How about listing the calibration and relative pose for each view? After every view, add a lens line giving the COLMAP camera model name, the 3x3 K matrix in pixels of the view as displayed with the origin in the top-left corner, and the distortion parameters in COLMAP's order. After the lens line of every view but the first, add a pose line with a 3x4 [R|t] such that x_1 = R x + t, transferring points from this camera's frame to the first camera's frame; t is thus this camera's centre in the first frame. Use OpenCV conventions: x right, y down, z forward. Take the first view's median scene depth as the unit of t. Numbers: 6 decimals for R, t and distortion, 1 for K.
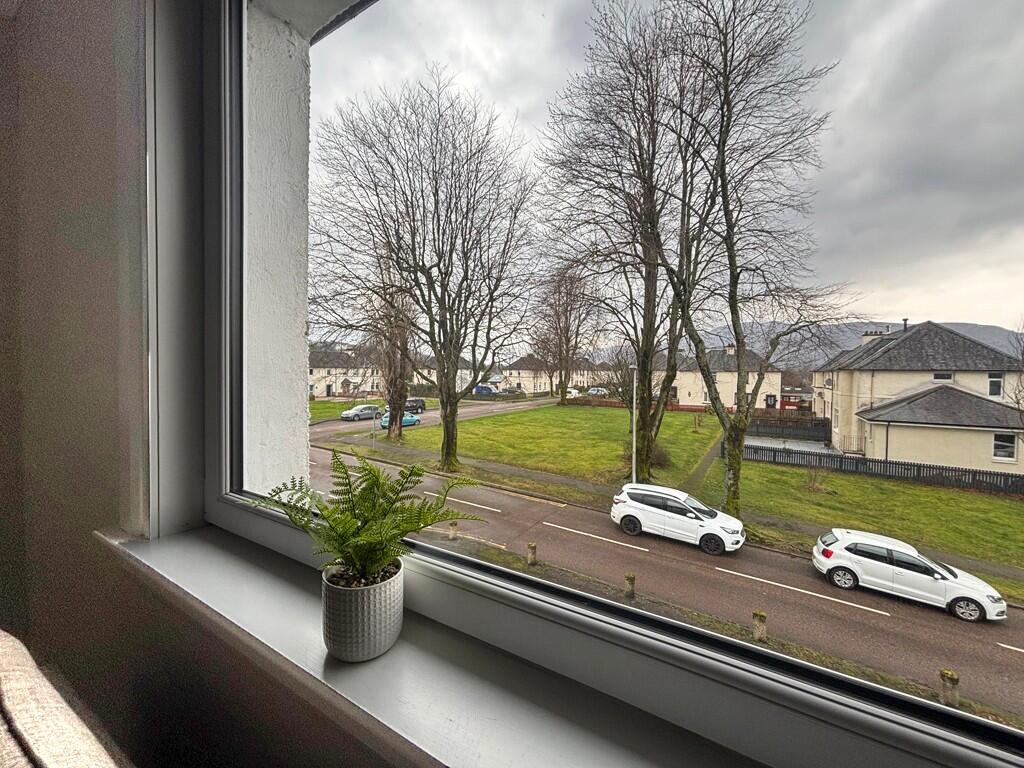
lens RADIAL K [[411.2, 0, 511.1], [0, 411.2, 382.5], [0, 0, 1]] dist [0.000614, 0.000067]
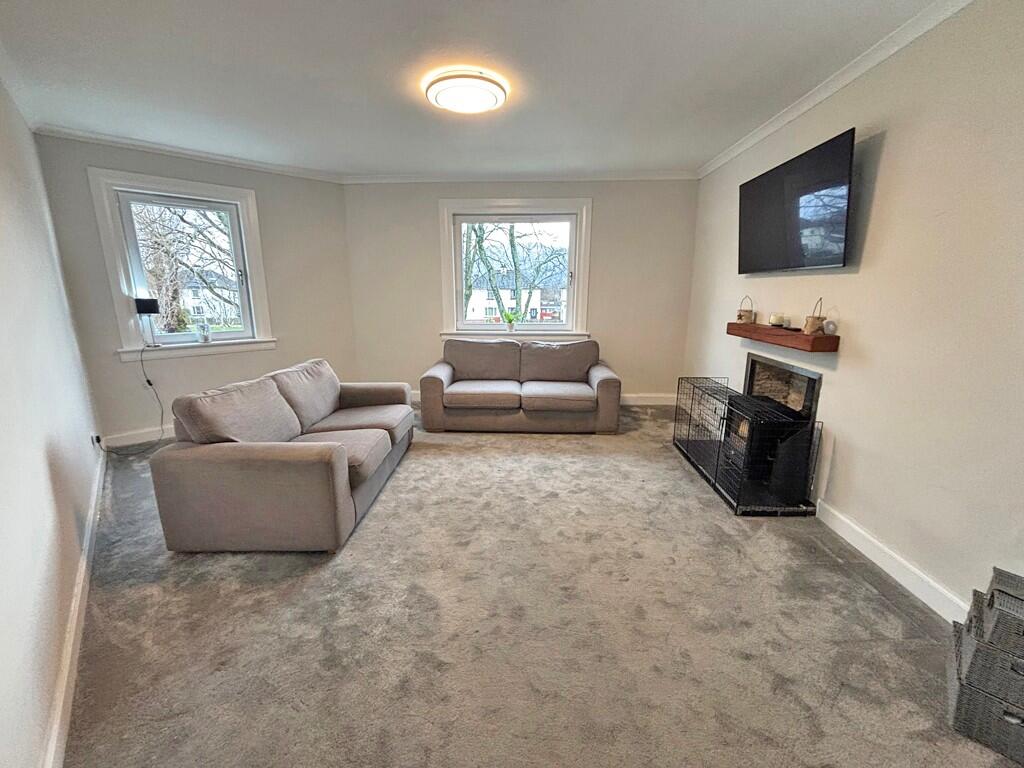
lens RADIAL K [[411.2, 0, 513.3], [0, 411.2, 382.1], [0, 0, 1]] dist [0.000614, 0.000067]
pose [[0.868689, -0.119032, 0.480843, -0.098181], [0.023745, 0.979590, 0.199598, 0.000725], [-0.494788, -0.161971, 0.853786, -0.141755]]
